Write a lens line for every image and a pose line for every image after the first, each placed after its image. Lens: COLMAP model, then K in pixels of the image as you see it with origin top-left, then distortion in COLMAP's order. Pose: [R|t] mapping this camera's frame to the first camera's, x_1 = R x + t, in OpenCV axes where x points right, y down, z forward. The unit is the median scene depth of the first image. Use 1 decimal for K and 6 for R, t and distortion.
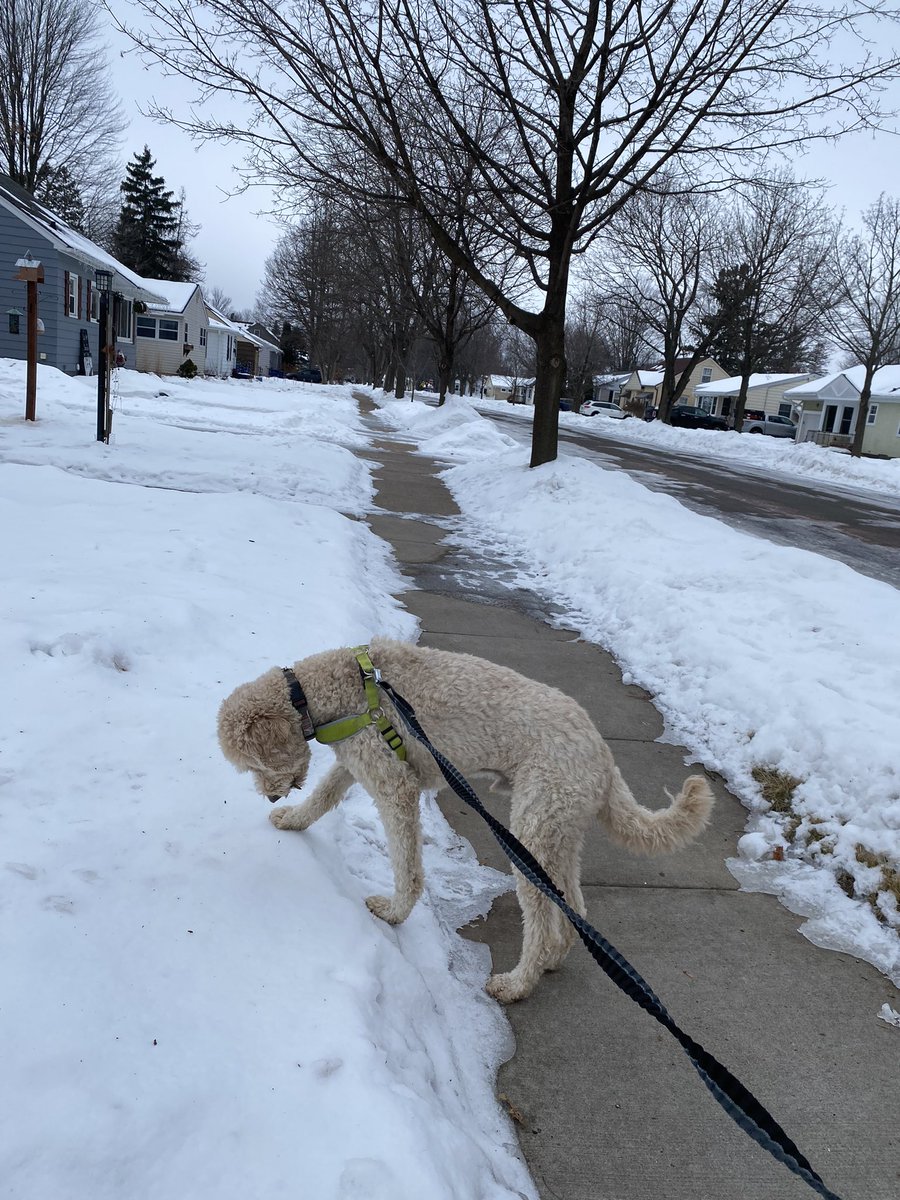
lens RADIAL K [[925.3, 0, 444.8], [0, 925.3, 560.0], [0, 0, 1]] dist [0.007583, -0.004229]
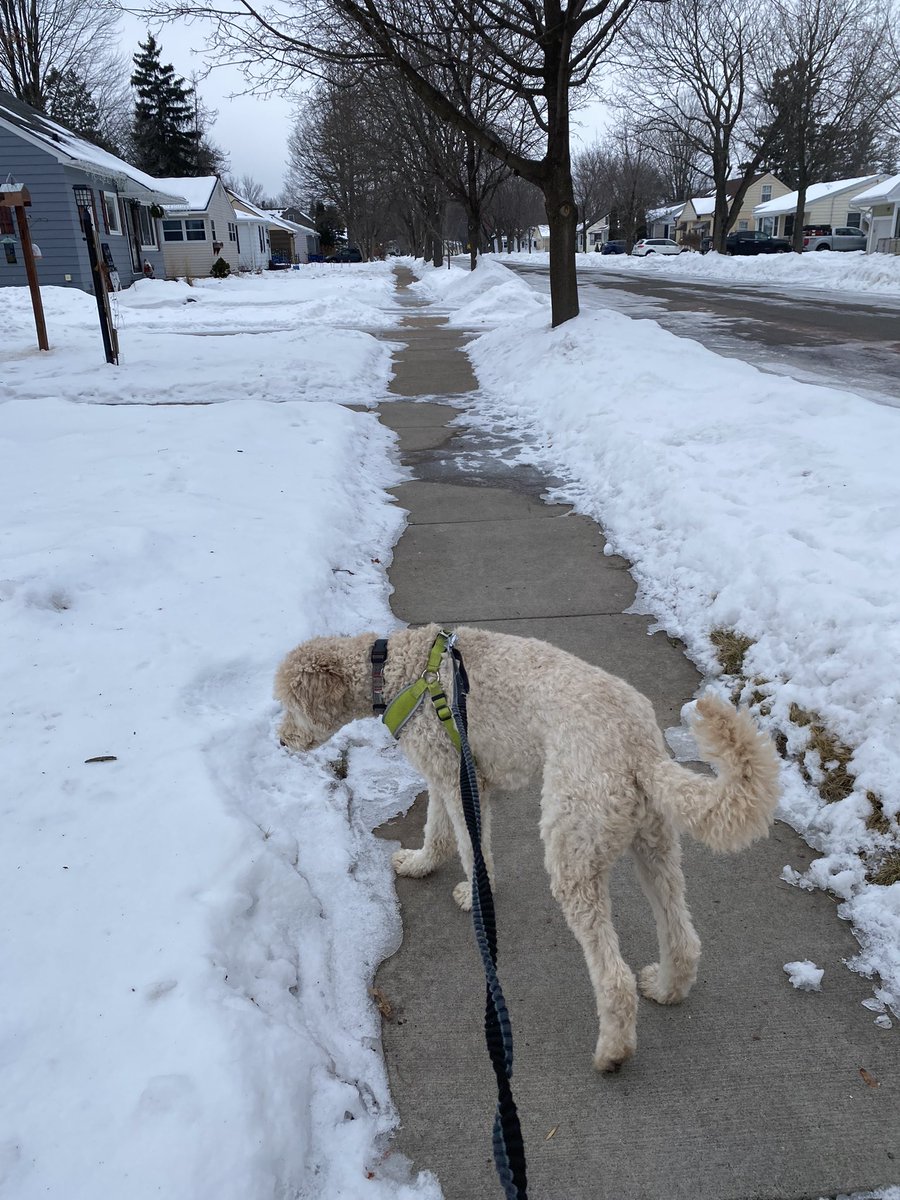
lens RADIAL K [[932.1, 0, 454.9], [0, 932.1, 556.4], [0, 0, 1]] dist [0.012749, -0.012758]
pose [[0.989140, -0.116208, -0.089988, 0.063690], [0.127214, 0.983557, 0.128186, -0.005363], [0.073612, -0.138241, 0.987659, 0.007812]]
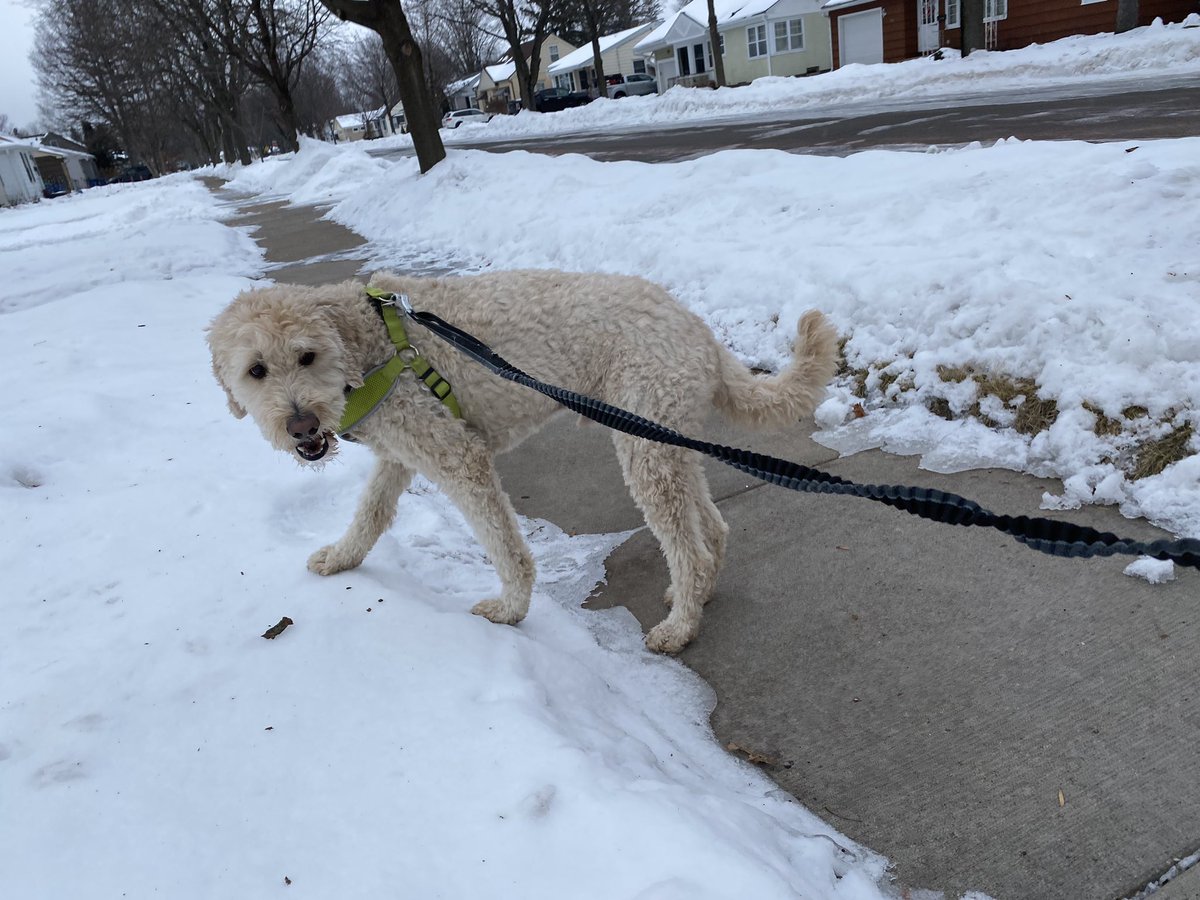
lens RADIAL K [[925.3, 0, 601.5], [0, 925.3, 435.0], [0, 0, 1]] dist [0.007583, -0.004229]
pose [[0.915946, -0.346525, 0.202393, -0.023051], [0.311562, 0.931926, 0.185588, 0.029921], [-0.252926, -0.106930, 0.961558, 0.059790]]
